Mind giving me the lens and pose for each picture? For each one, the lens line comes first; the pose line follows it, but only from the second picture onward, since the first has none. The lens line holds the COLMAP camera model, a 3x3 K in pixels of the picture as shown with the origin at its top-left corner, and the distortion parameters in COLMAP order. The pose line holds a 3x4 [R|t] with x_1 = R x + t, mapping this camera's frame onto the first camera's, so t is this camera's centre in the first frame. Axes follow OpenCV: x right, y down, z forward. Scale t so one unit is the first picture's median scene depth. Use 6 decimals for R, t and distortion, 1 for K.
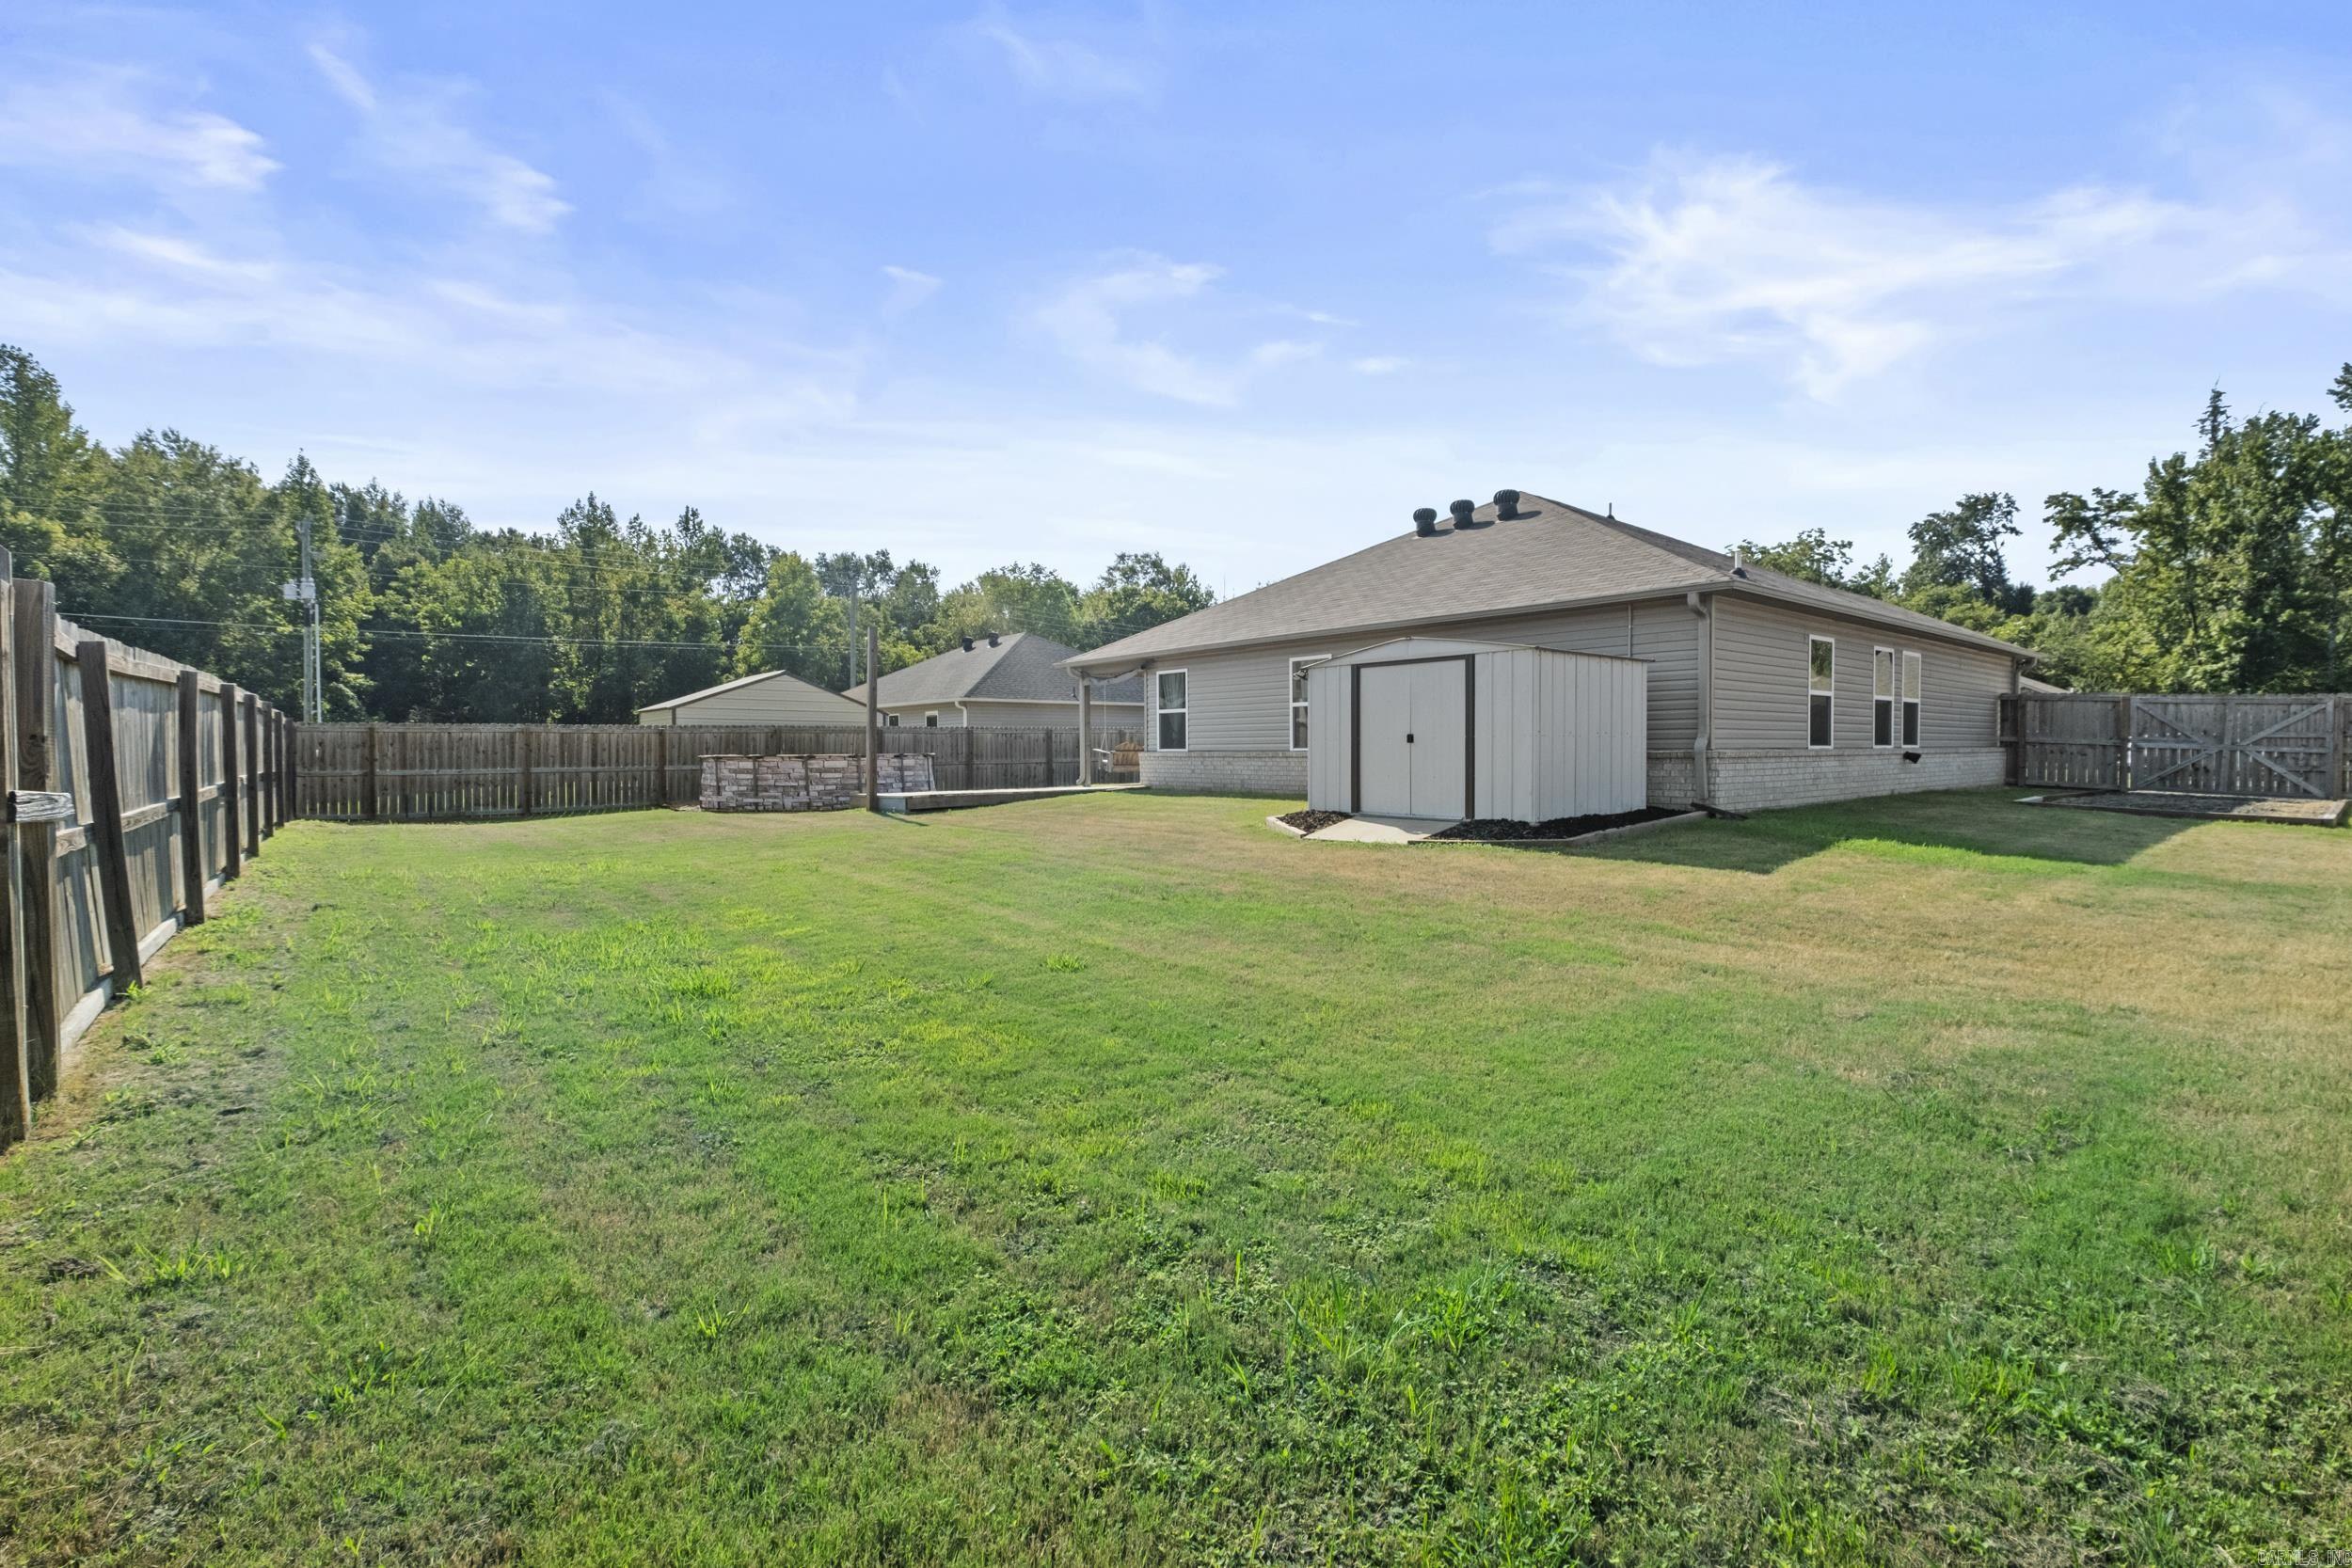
lens RADIAL K [[1023.7, 0, 1171.6], [0, 1023.7, 767.6], [0, 0, 1]] dist [-0.003822, -0.000732]
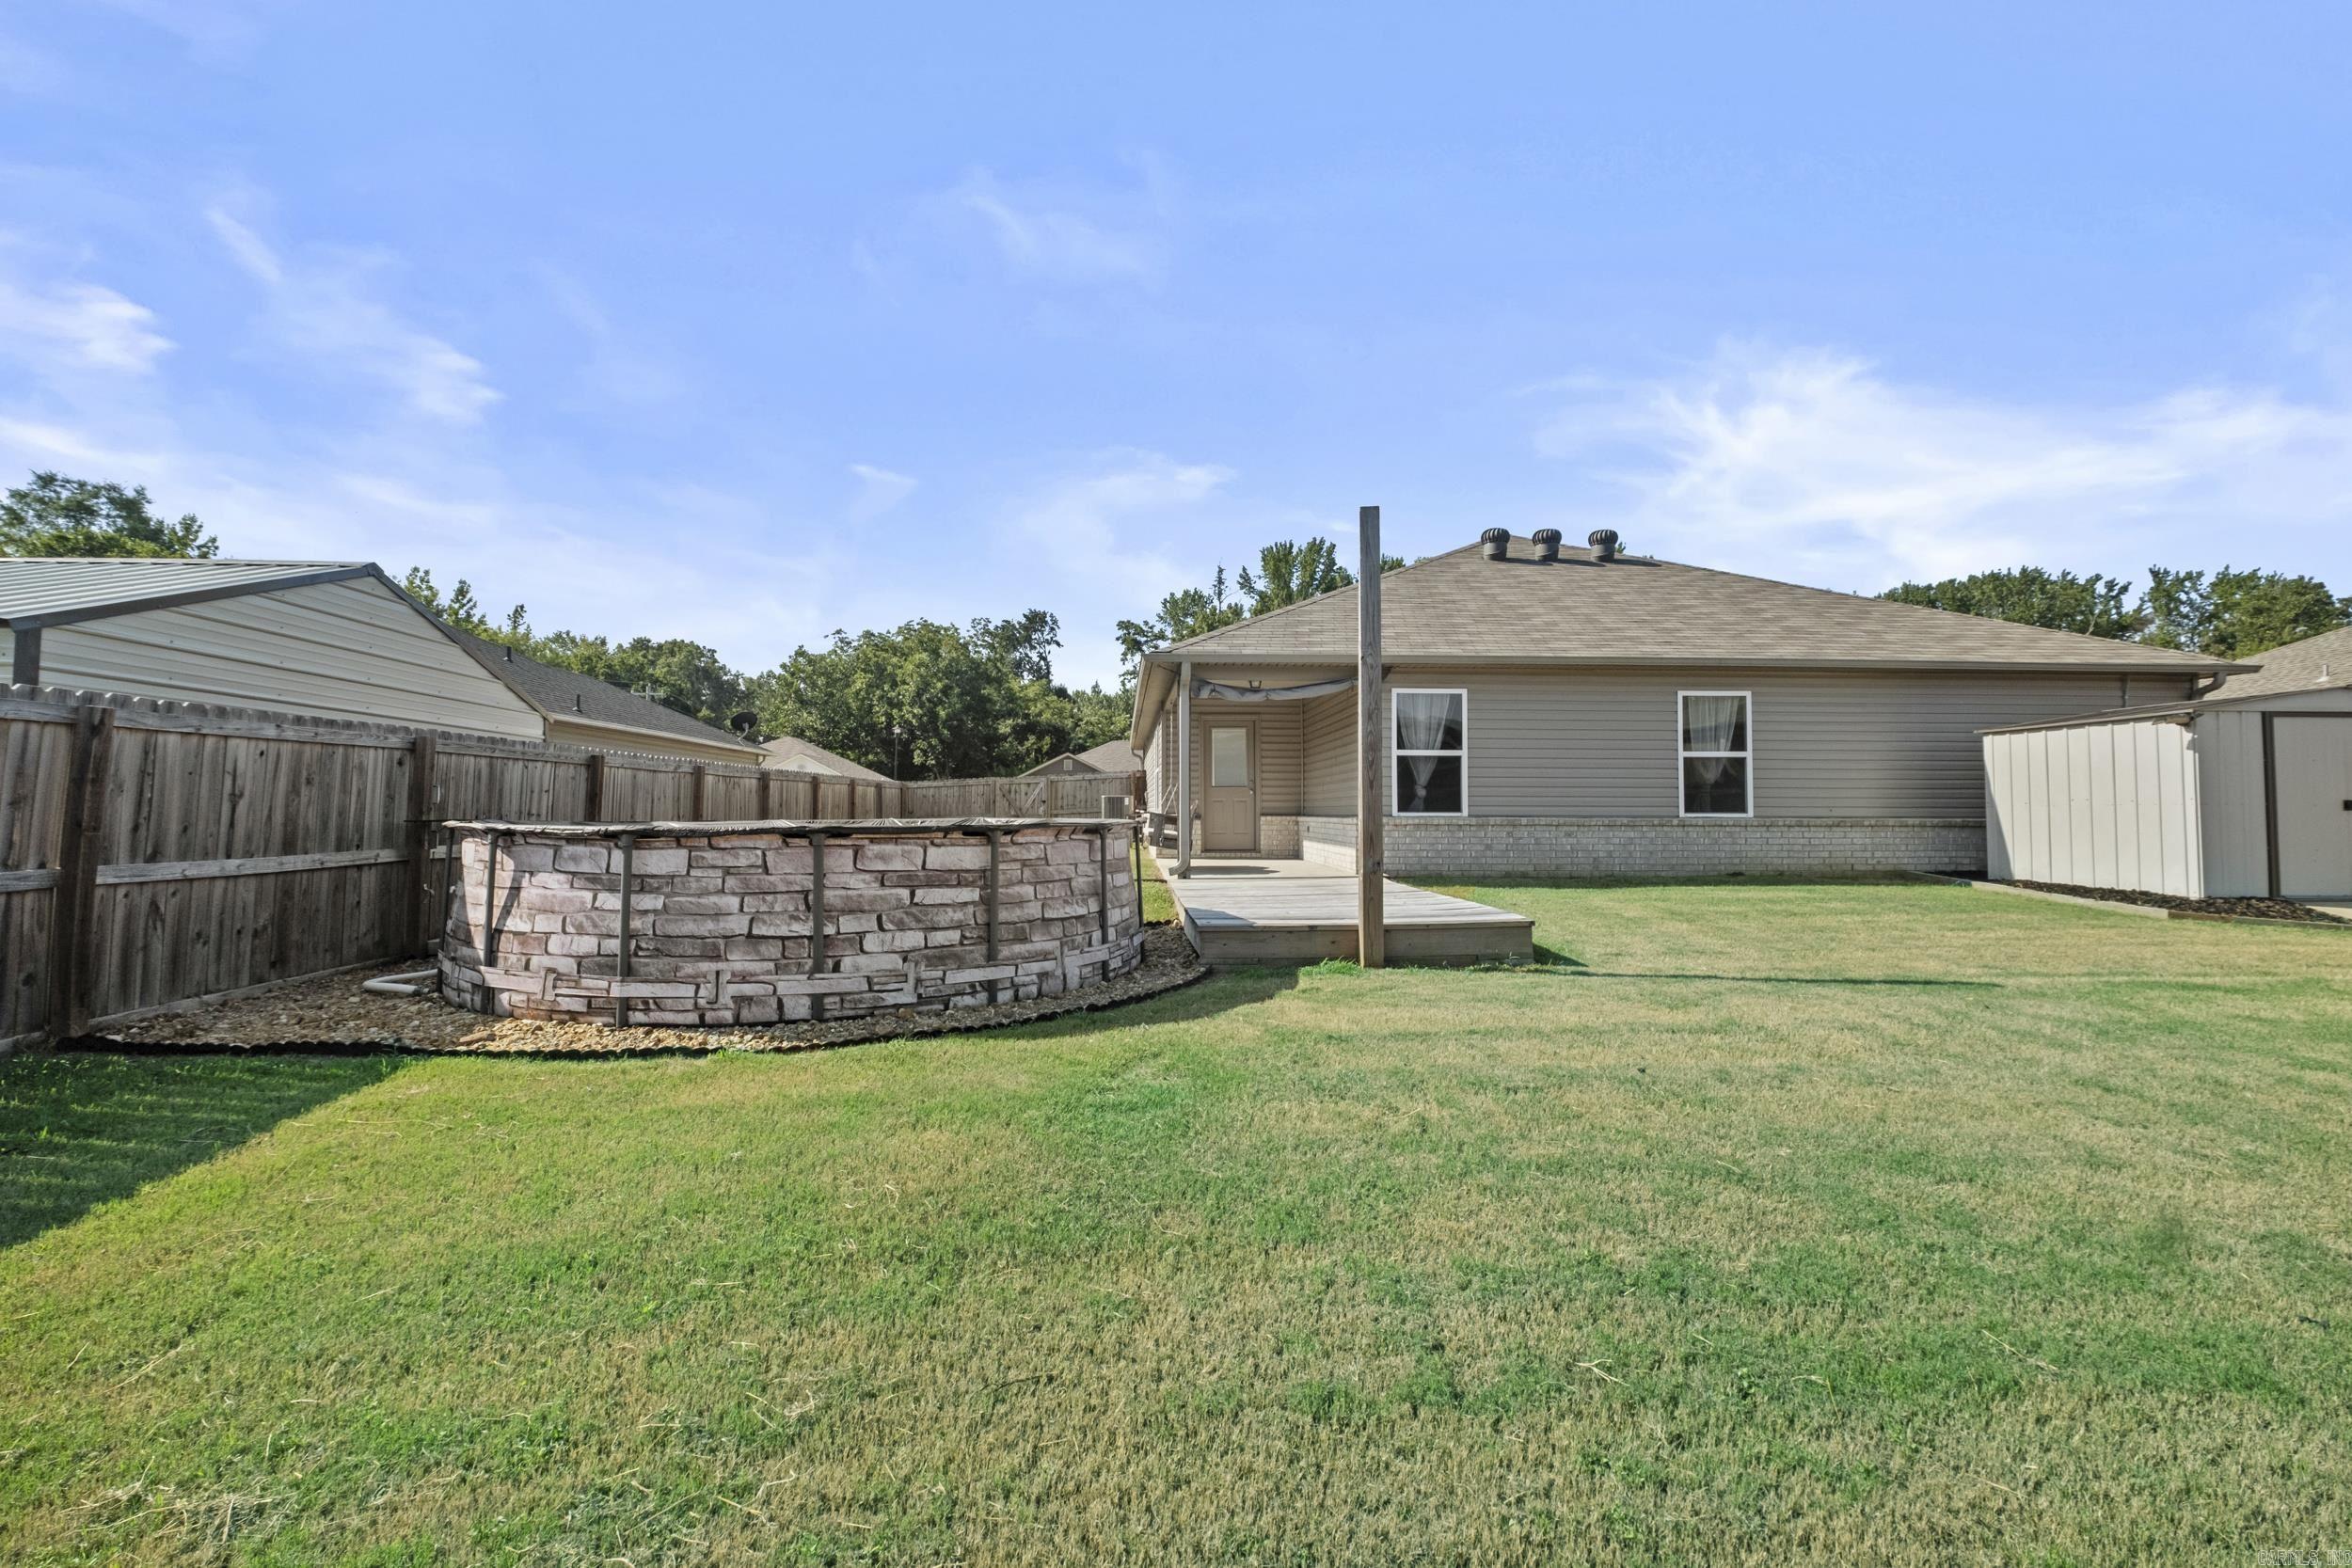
lens RADIAL K [[1017.0, 0, 1152.8], [0, 1017.0, 784.2], [0, 0, 1]] dist [-0.010134, 0.000774]
pose [[0.603297, 0.028302, 0.797014, -0.614899], [0.007594, 0.999121, -0.041227, -0.011311], [-0.797480, 0.030924, 0.602552, 0.767139]]
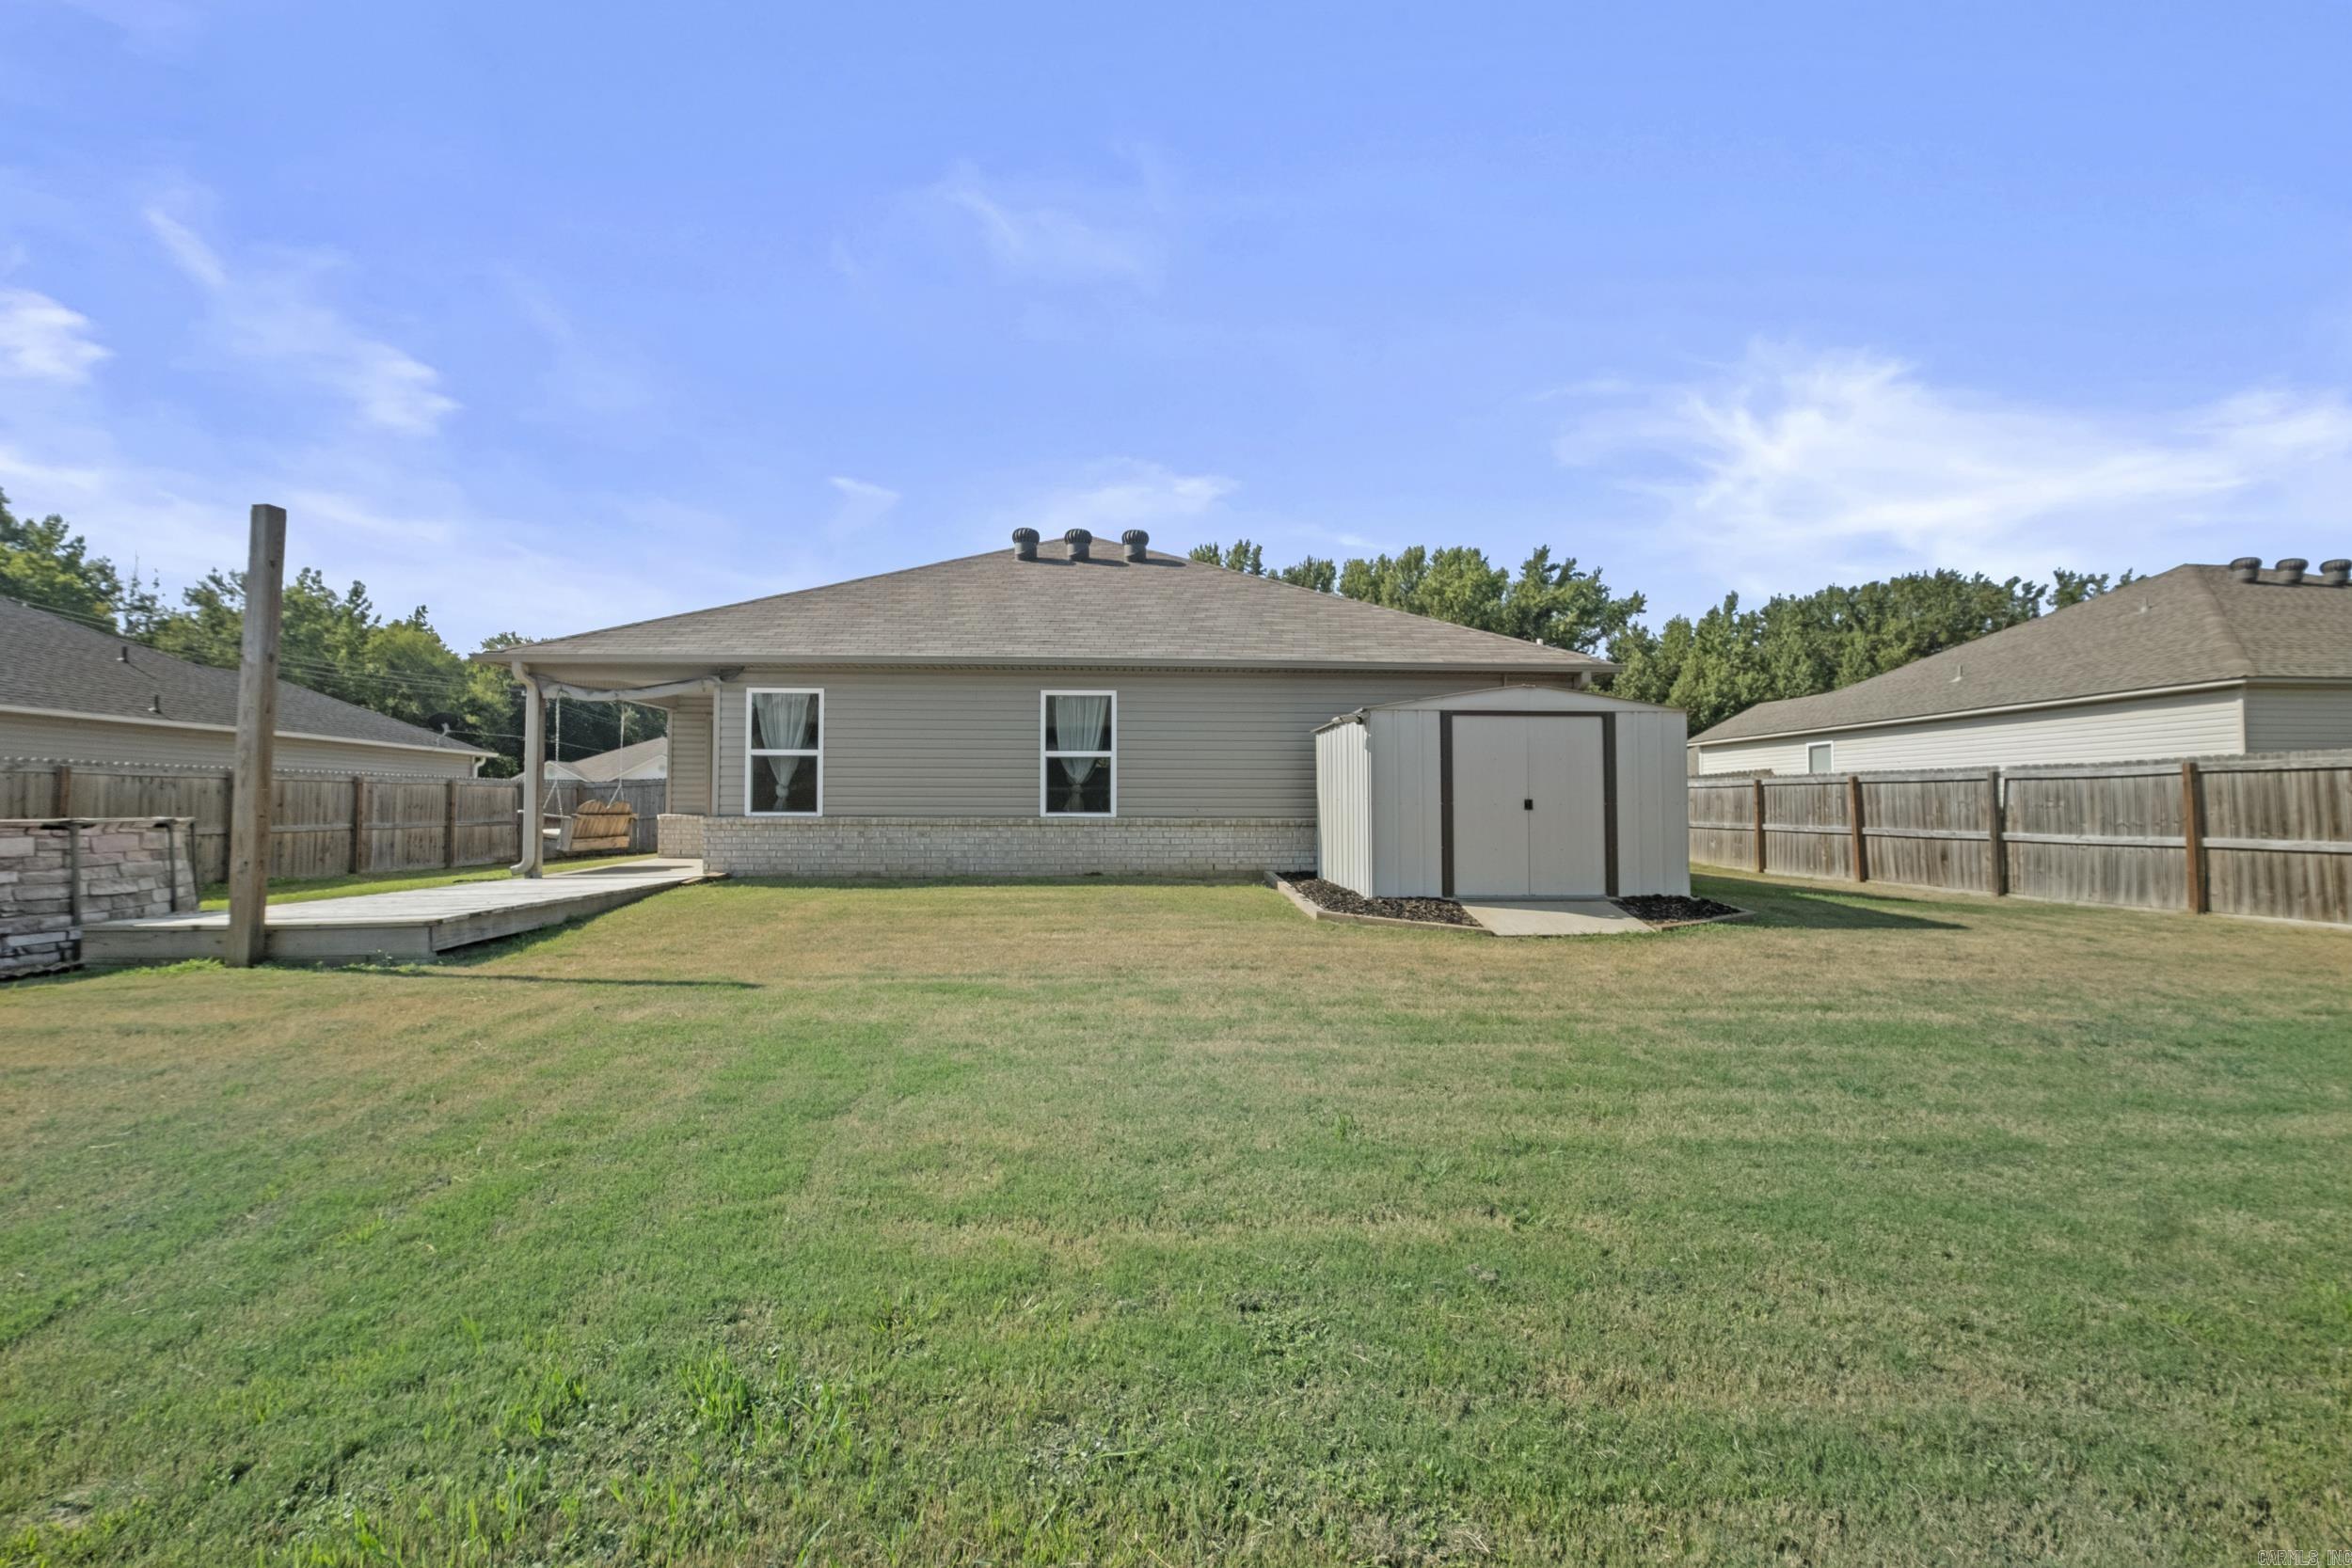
lens RADIAL K [[1009.4, 0, 1170.9], [0, 1009.4, 779.6], [0, 0, 1]] dist [-0.007468, 0.000061]
pose [[0.596854, 0.032379, 0.801696, -0.361471], [0.008045, 0.998894, -0.046333, -0.007767], [-0.802310, 0.034104, 0.595933, 0.440990]]
